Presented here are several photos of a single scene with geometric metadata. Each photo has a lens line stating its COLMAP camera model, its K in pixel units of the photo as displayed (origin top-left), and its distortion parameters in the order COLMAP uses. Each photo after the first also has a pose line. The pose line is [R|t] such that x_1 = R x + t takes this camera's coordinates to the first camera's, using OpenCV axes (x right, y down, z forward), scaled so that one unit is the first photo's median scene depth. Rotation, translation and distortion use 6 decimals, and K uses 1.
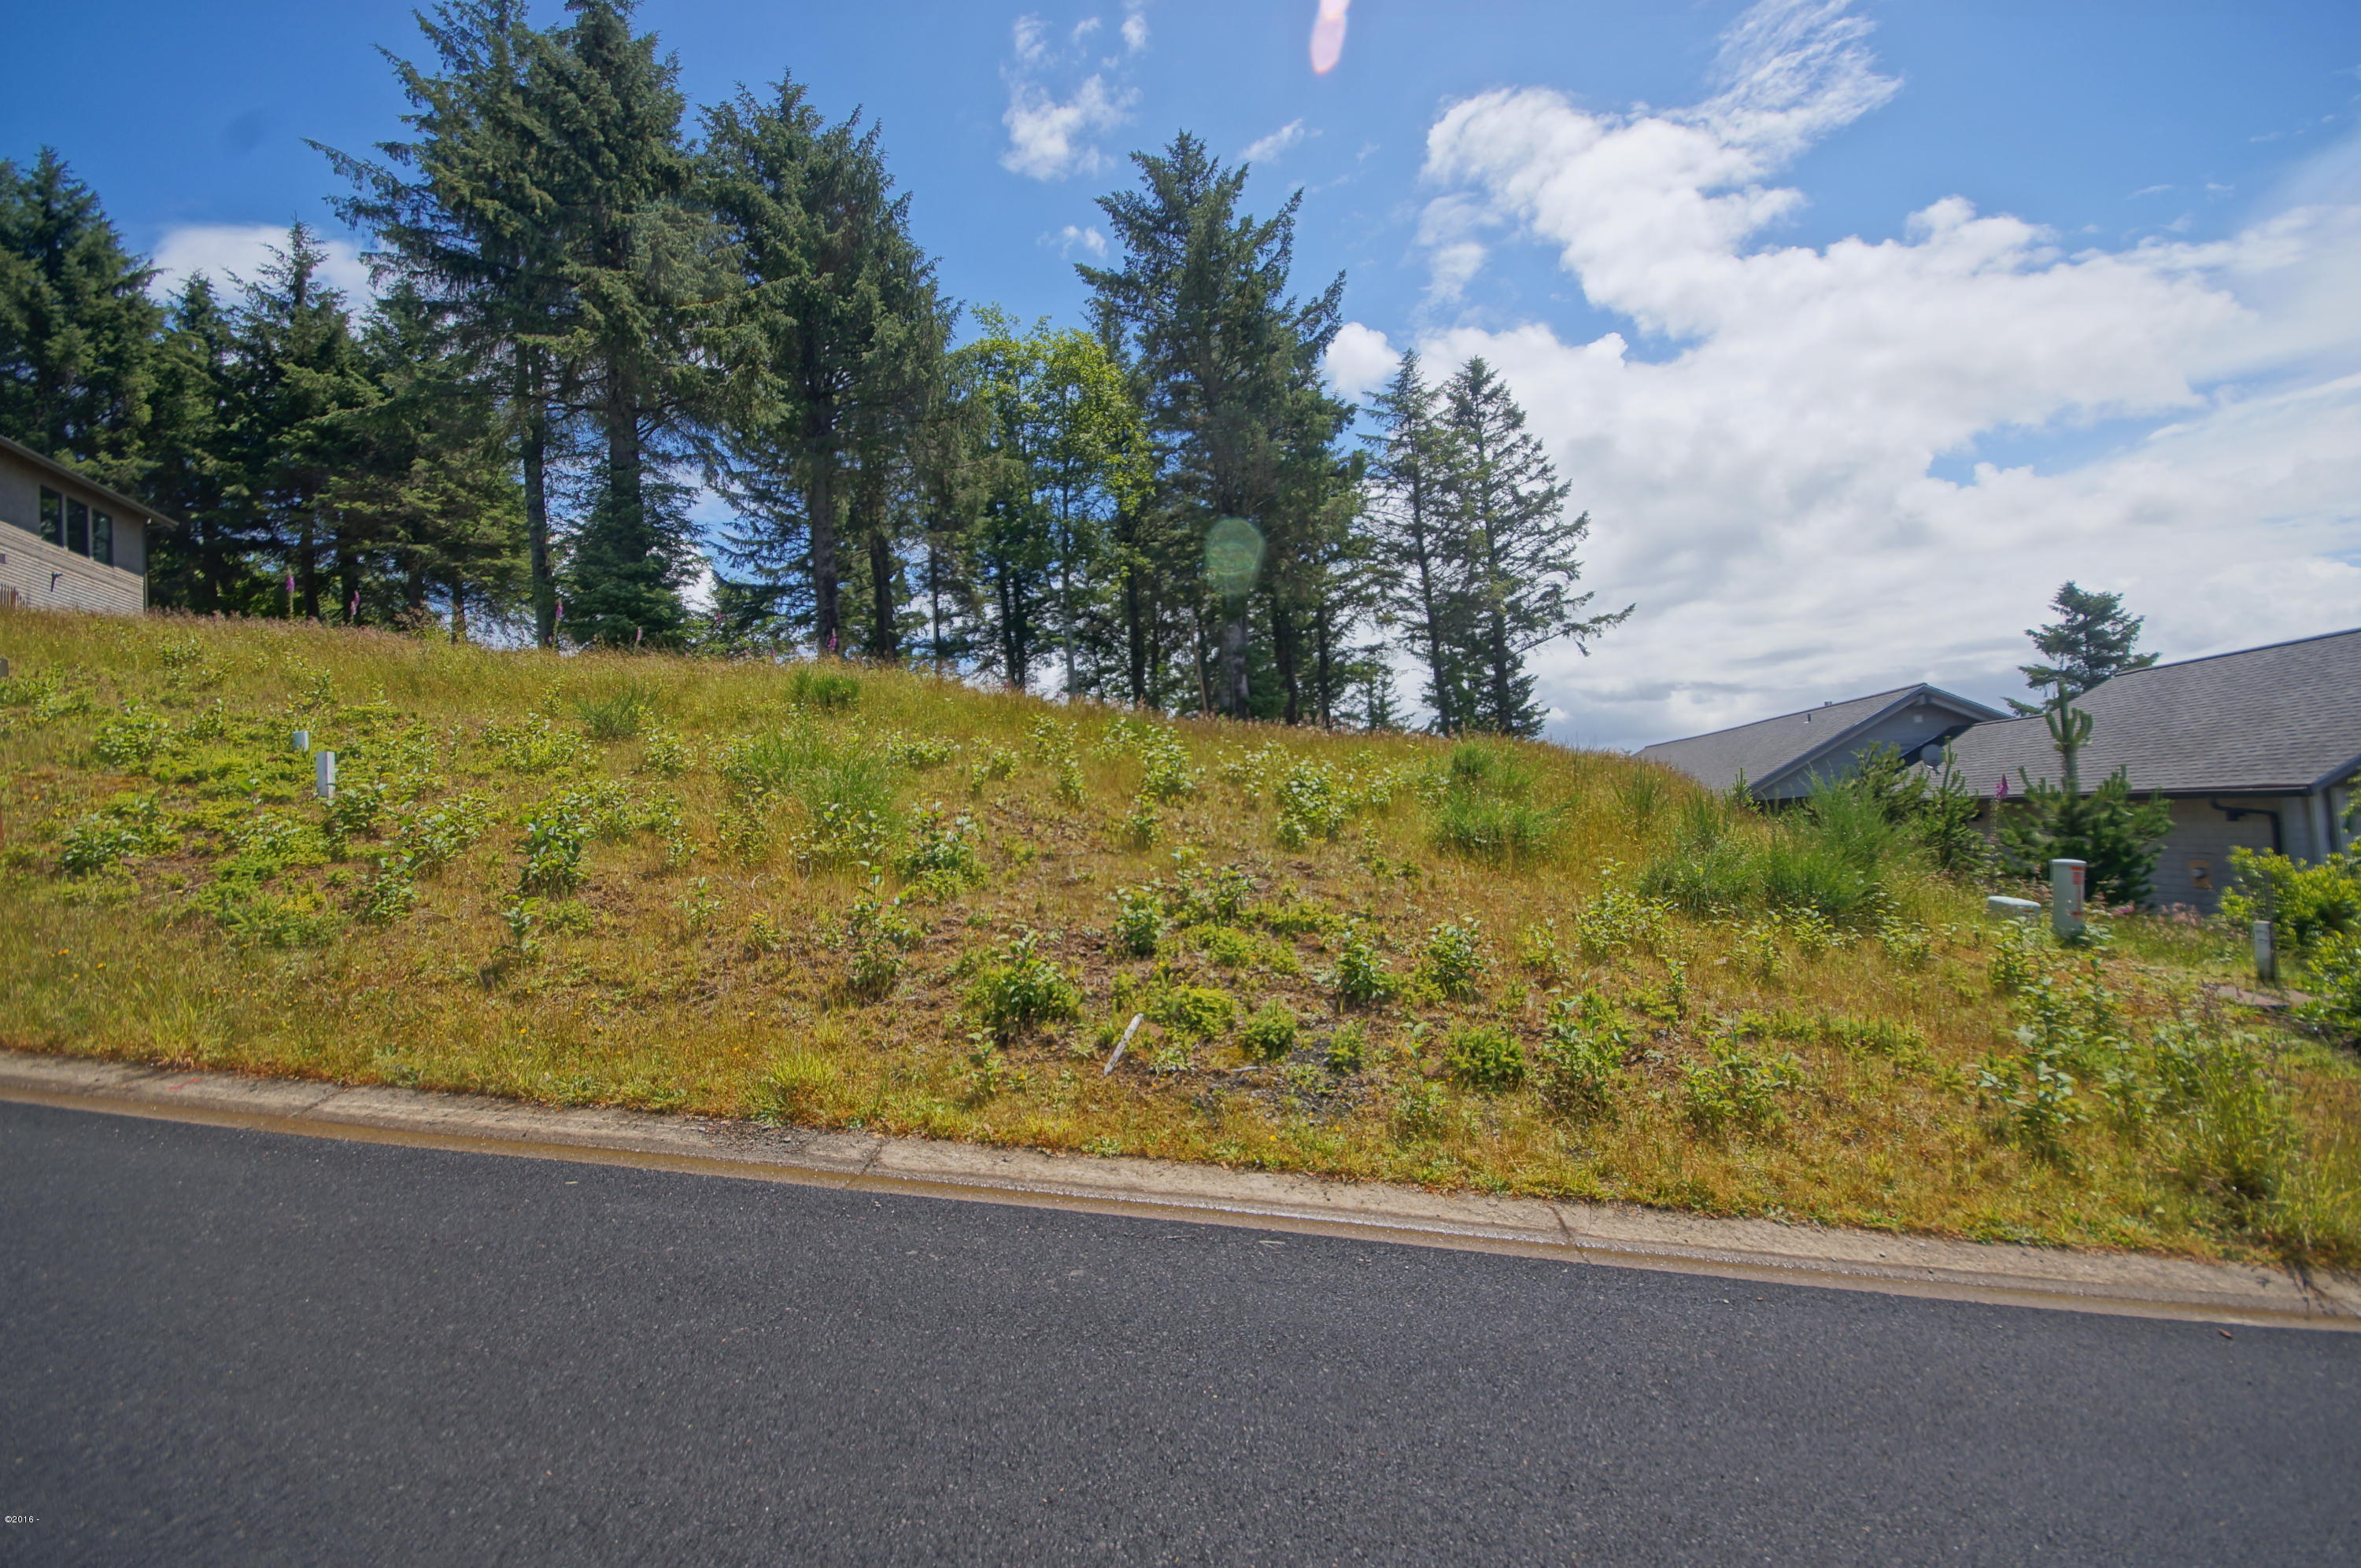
lens RADIAL K [[1040.9, 0, 1190.3], [0, 1040.9, 823.2], [0, 0, 1]] dist [0.020821, -0.015751]
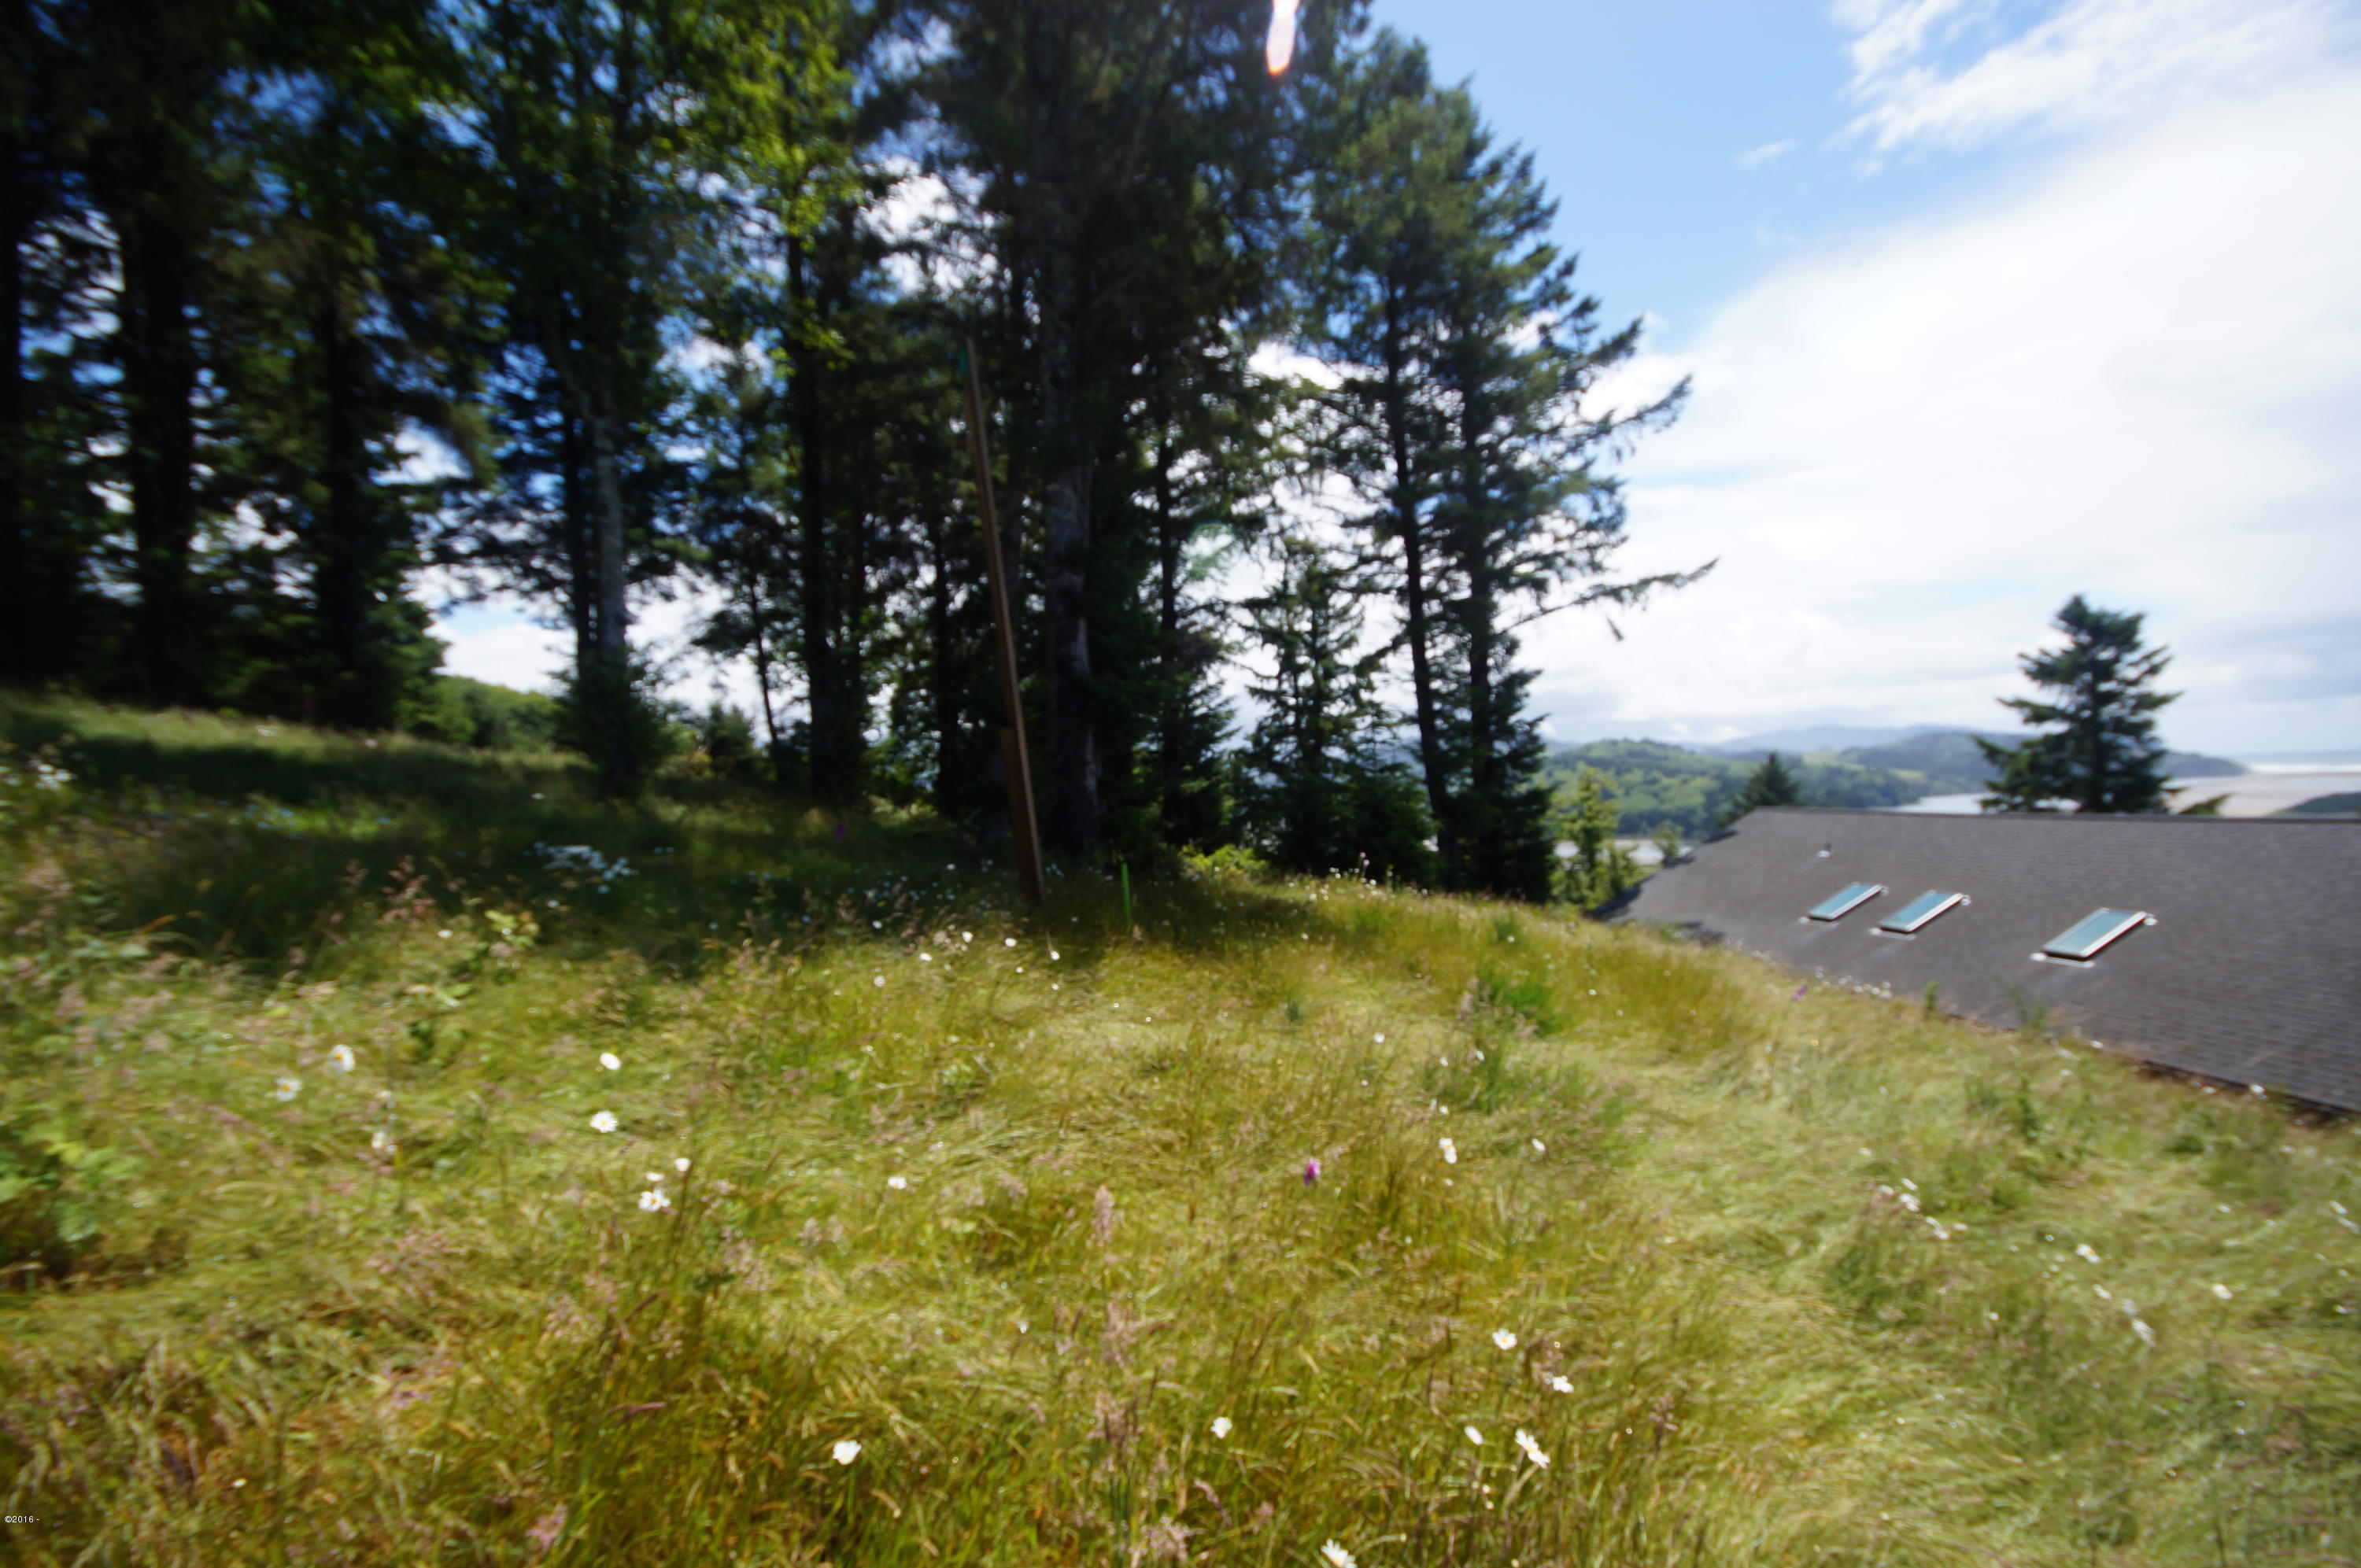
lens RADIAL K [[1053.4, 0, 1188.8], [0, 1053.4, 817.6], [0, 0, 1]] dist [-0.016679, -0.000099]
pose [[0.962752, 0.024685, 0.269258, -0.013326], [-0.027982, 0.999573, 0.008416, -0.049502], [-0.268935, -0.015637, 0.963031, 0.415080]]
